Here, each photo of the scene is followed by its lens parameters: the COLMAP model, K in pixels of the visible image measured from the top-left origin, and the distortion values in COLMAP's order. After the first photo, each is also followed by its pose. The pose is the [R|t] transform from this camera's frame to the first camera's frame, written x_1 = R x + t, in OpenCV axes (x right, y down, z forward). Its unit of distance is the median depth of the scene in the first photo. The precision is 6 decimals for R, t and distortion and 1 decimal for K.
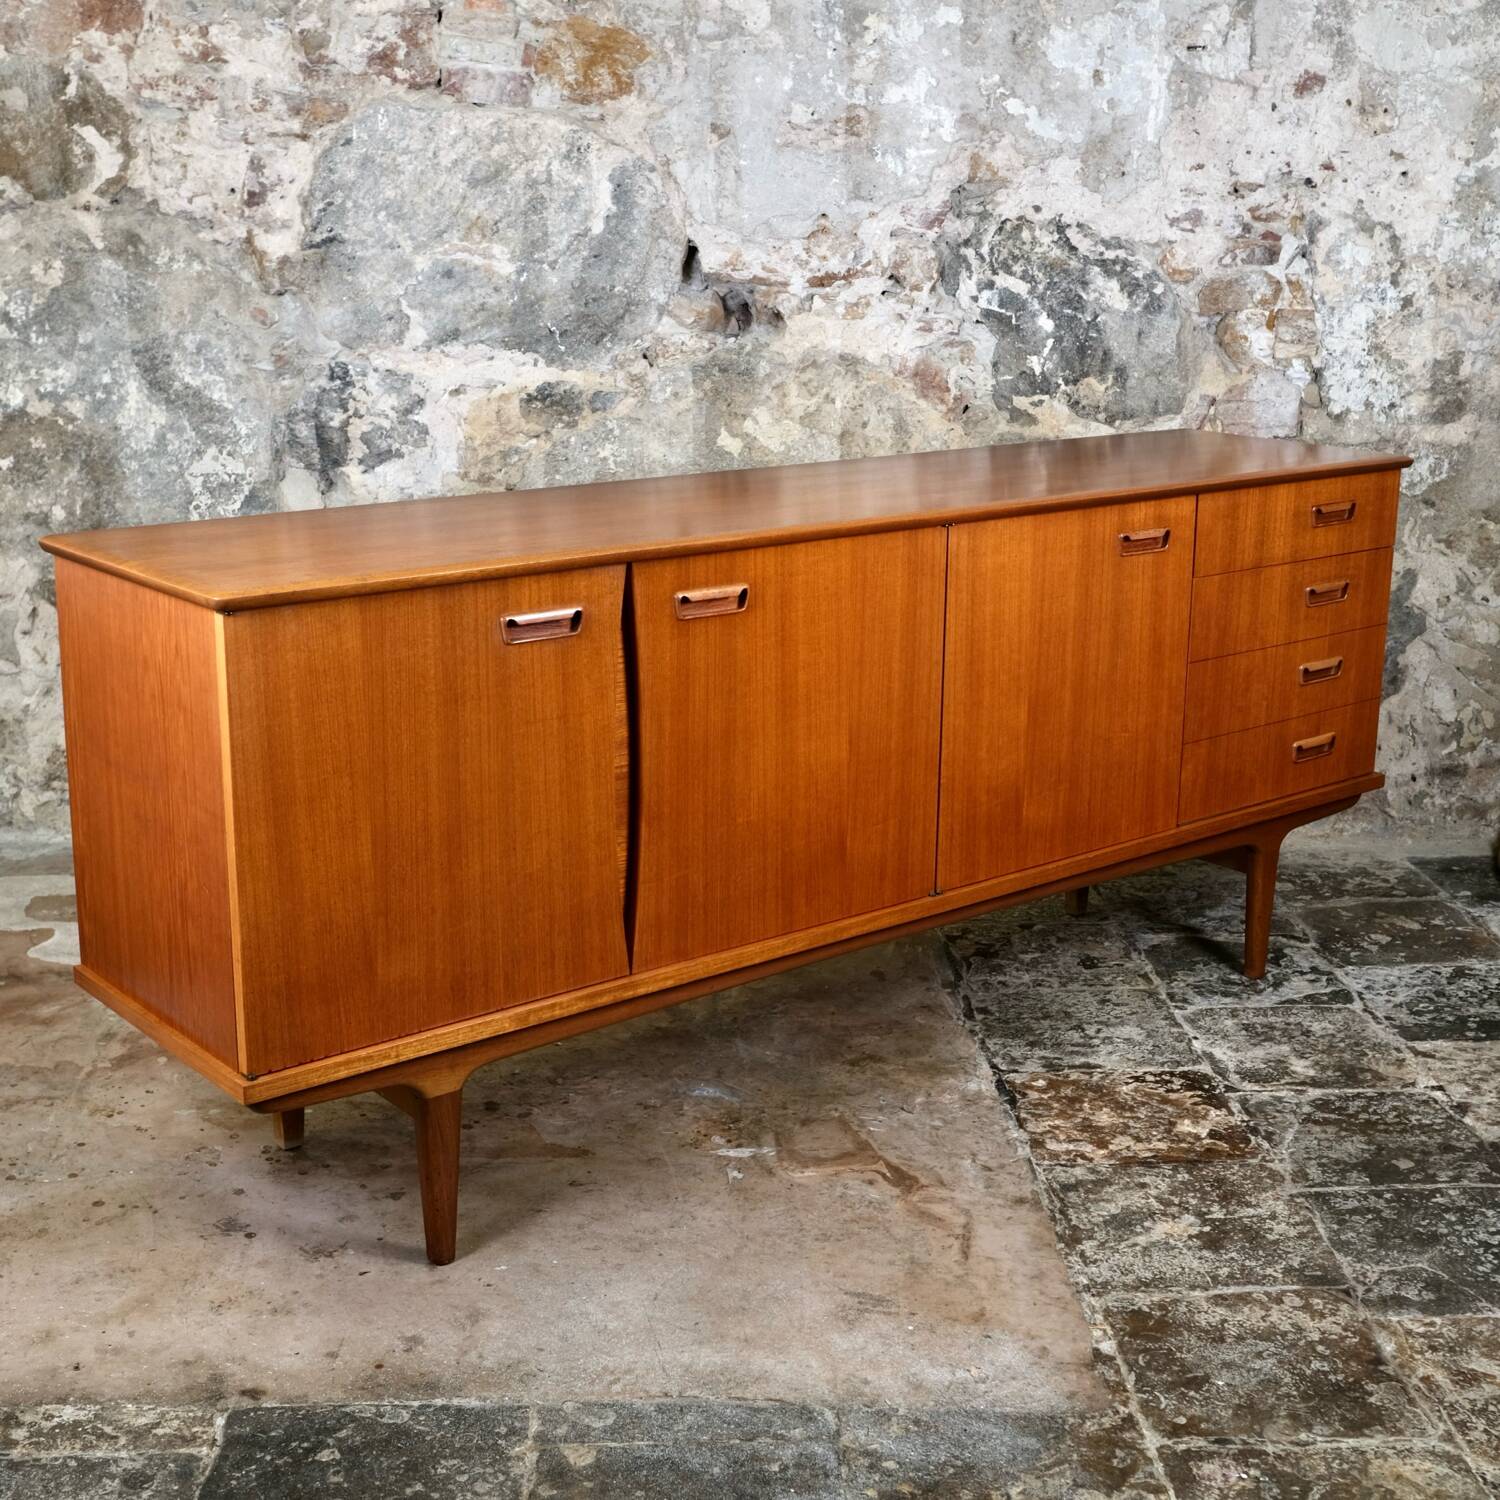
lens RADIAL K [[2141.3, 0, 748.3], [0, 2141.3, 734.8], [0, 0, 1]] dist [-0.070295, 0.161186]
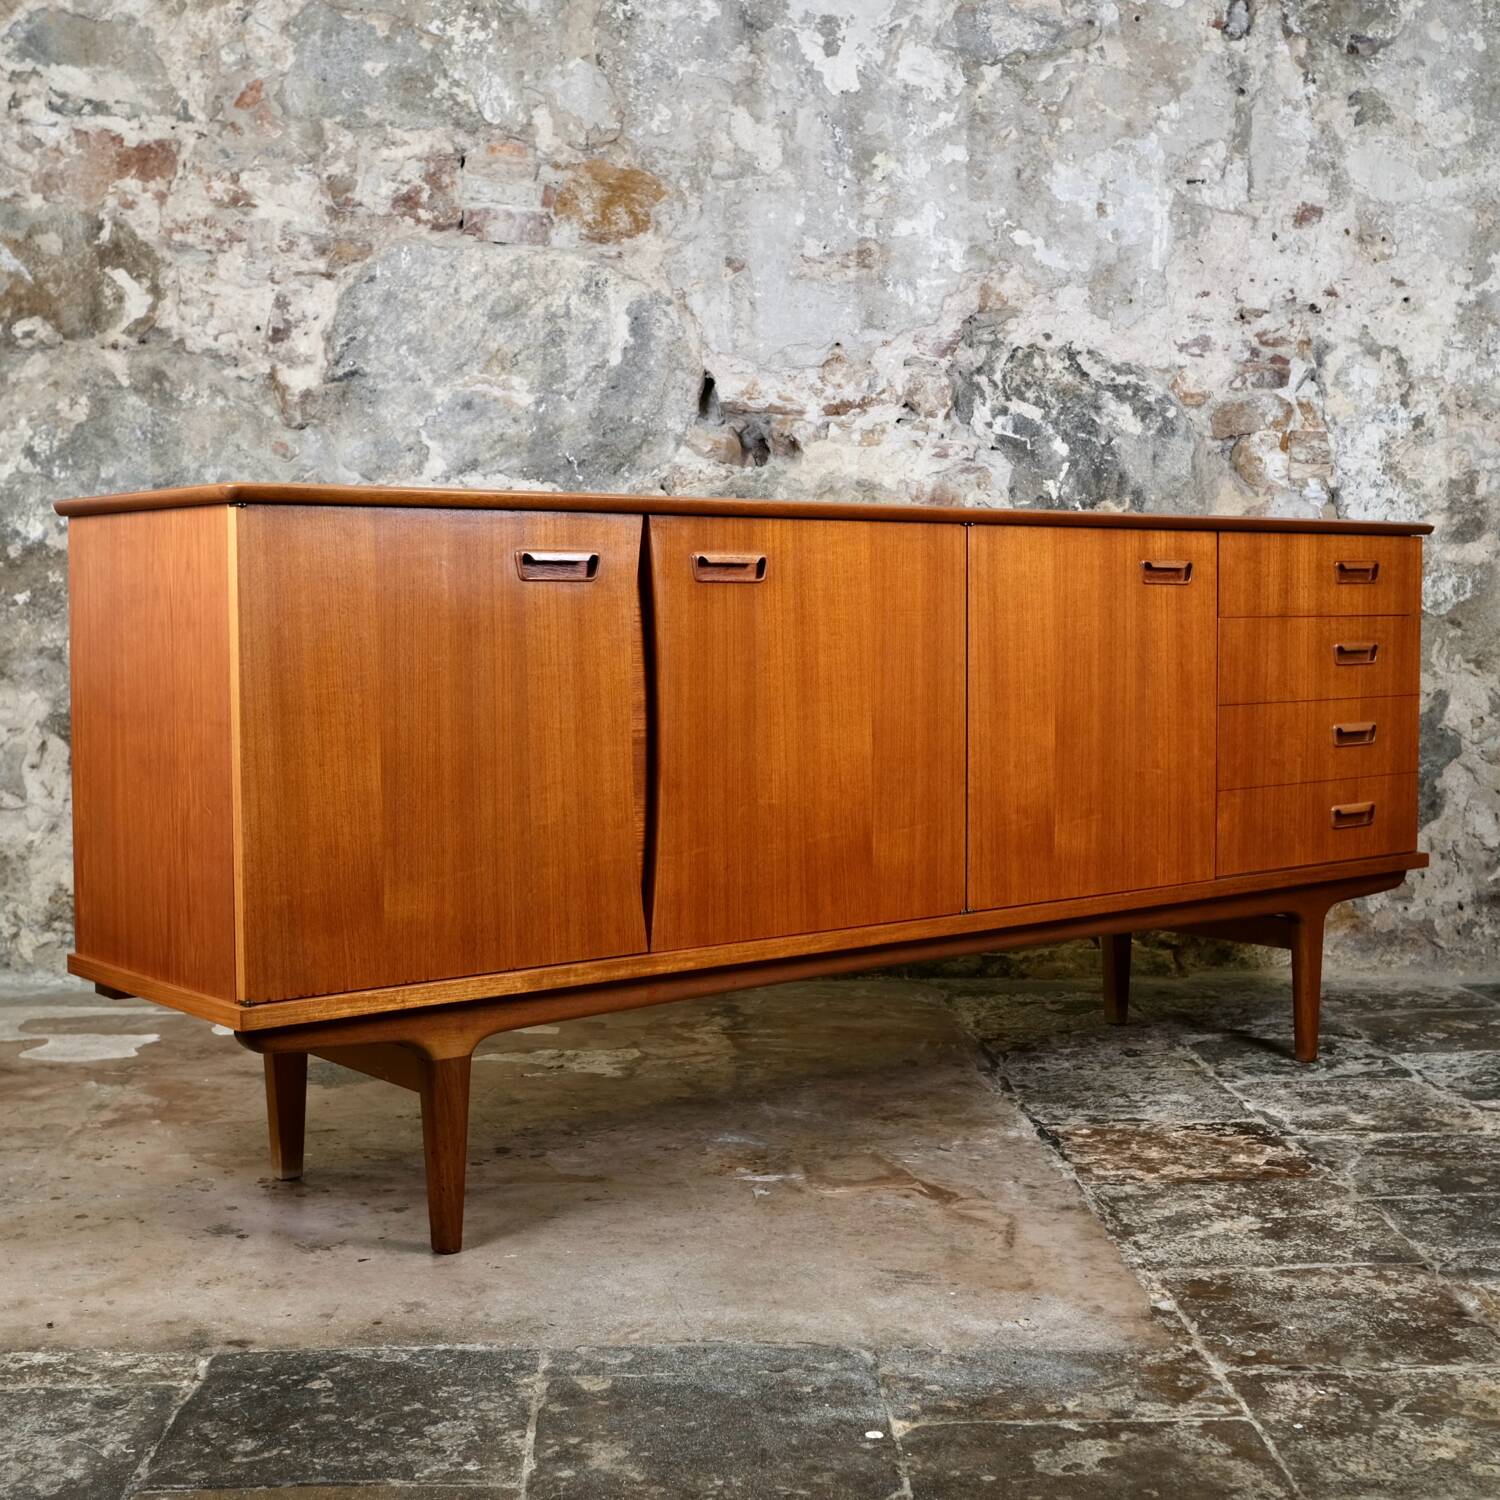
lens RADIAL K [[2185.6, 0, 757.7], [0, 2185.6, 715.2], [0, 0, 1]] dist [-0.069669, 0.156185]
pose [[0.999879, -0.014625, -0.005274, 0.000186], [0.013309, 0.980538, -0.195878, 0.156633], [0.008036, 0.195784, 0.980614, 0.018028]]
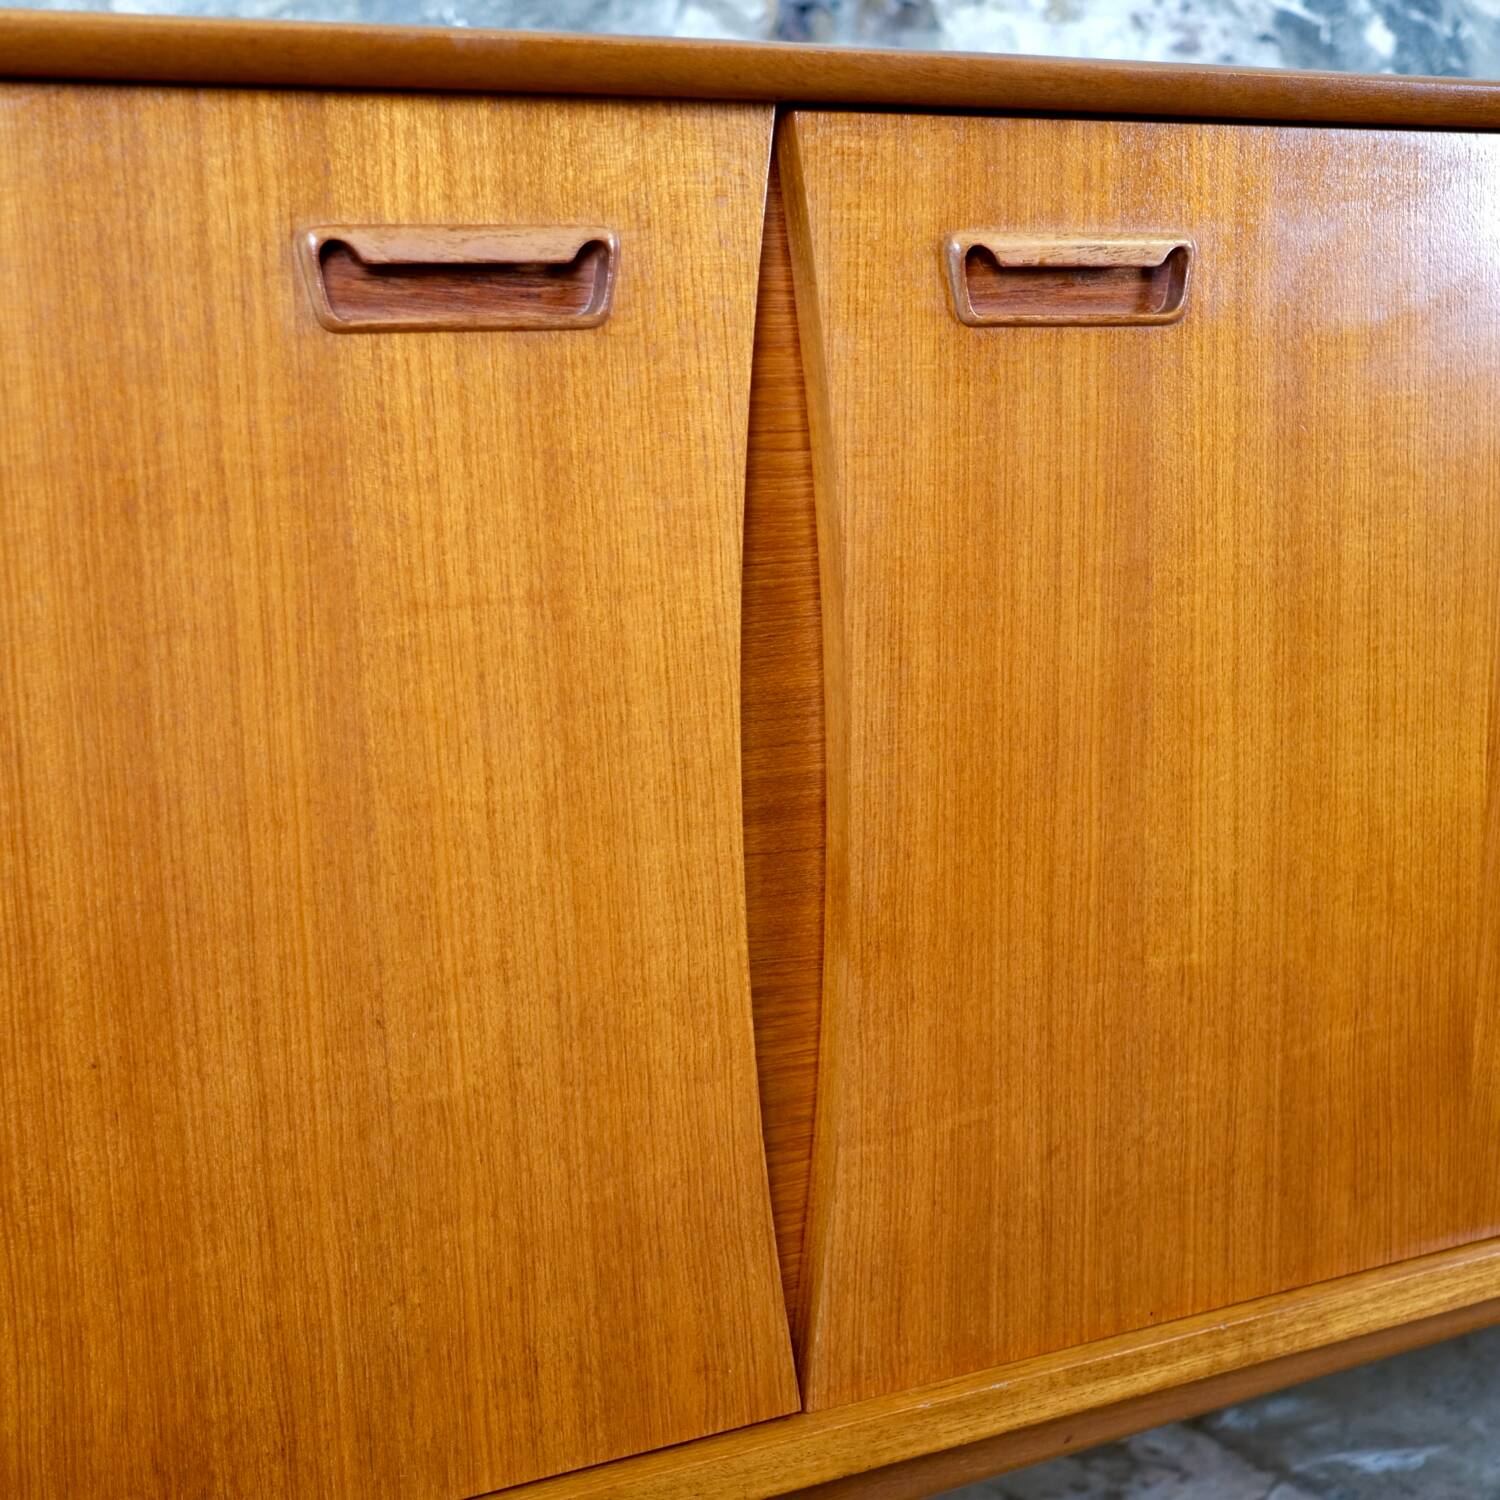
lens RADIAL K [[2141.3, 0, 748.3], [0, 2141.3, 734.8], [0, 0, 1]] dist [-0.070295, 0.161186]
pose [[0.970180, 0.019837, -0.241572, 0.011340], [-0.034435, 0.997817, -0.056356, 0.020265], [0.239927, 0.062994, 0.968745, 0.526723]]
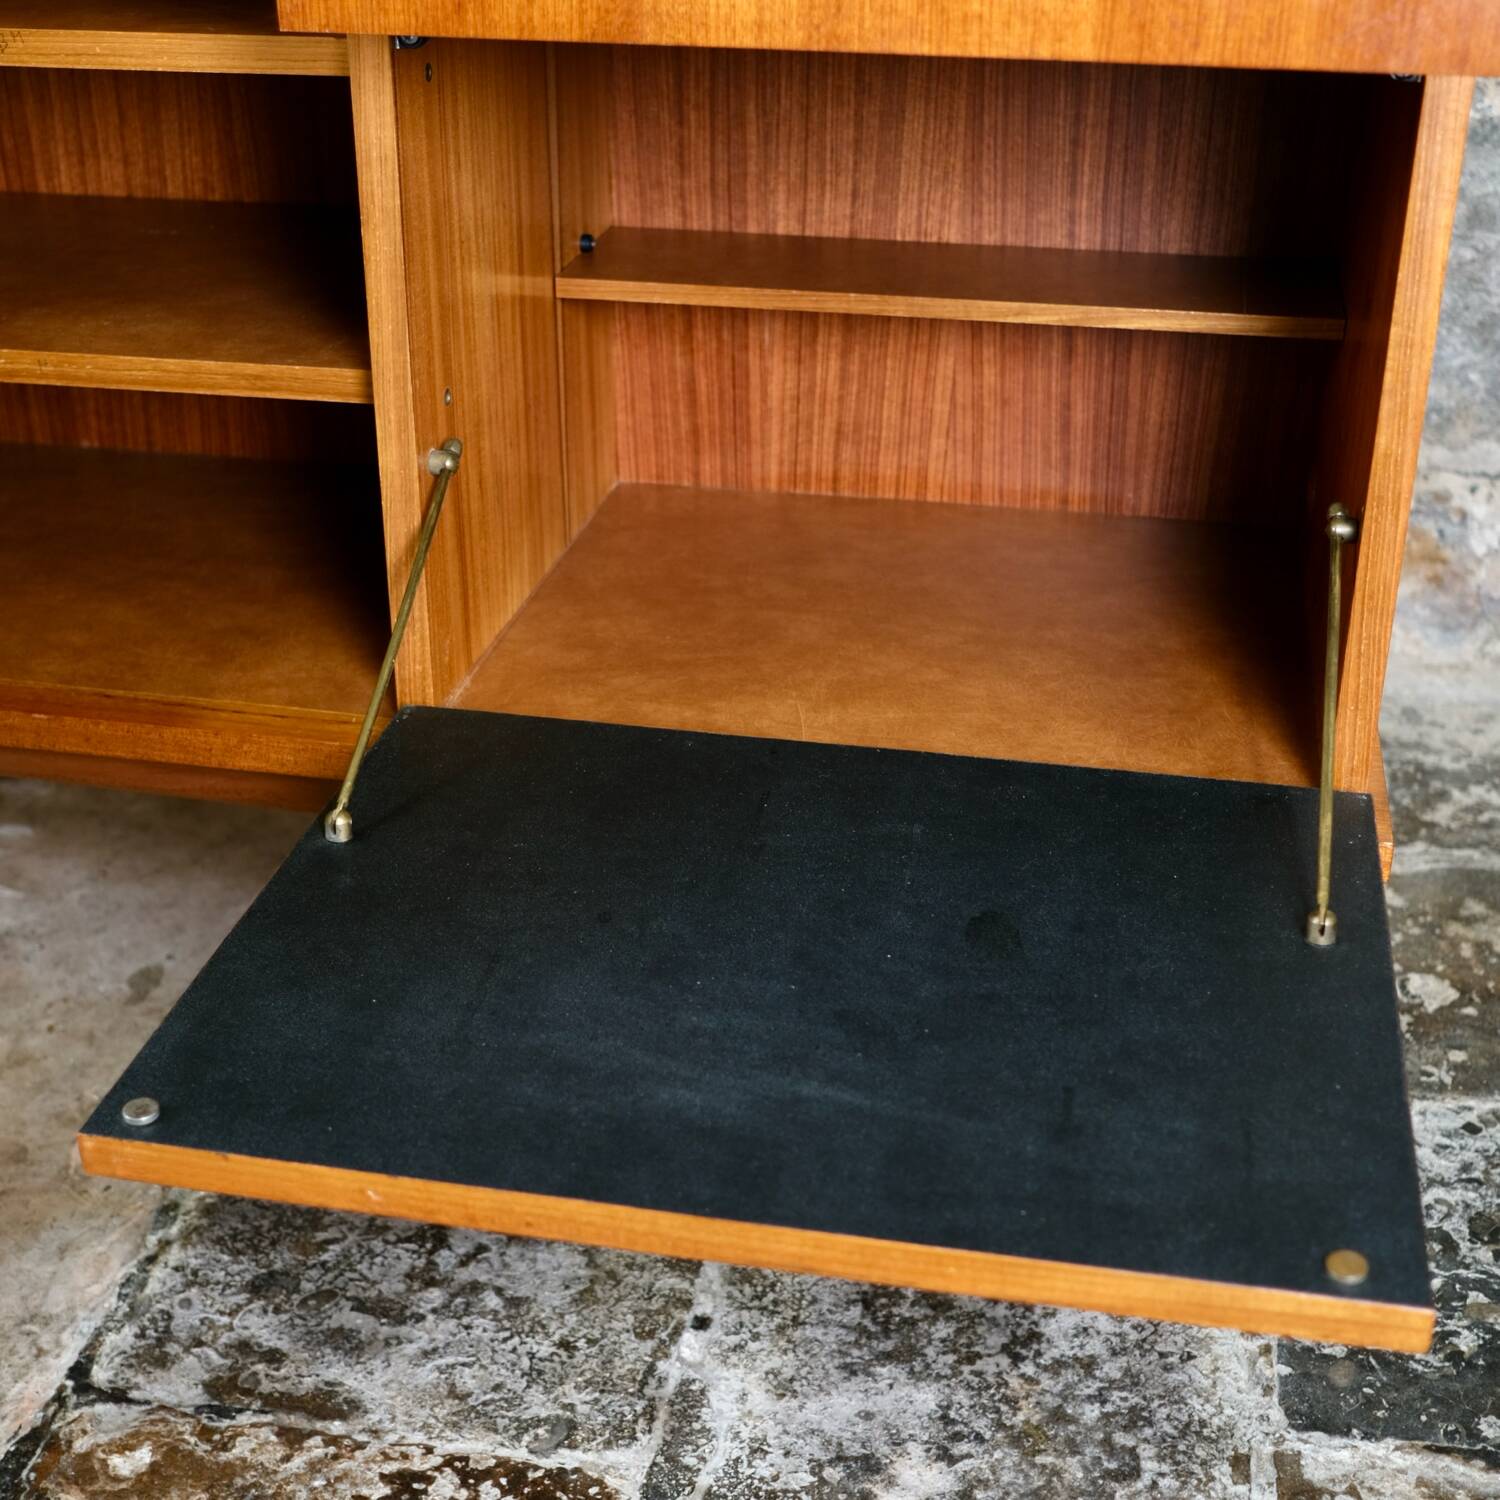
lens RADIAL K [[2141.3, 0, 748.3], [0, 2141.3, 734.8], [0, 0, 1]] dist [-0.070295, 0.161186]
pose [[0.970553, 0.094080, -0.221754, 0.282675], [-0.047810, 0.977498, 0.205457, -0.032859], [0.236094, -0.188805, 0.953212, 0.652599]]
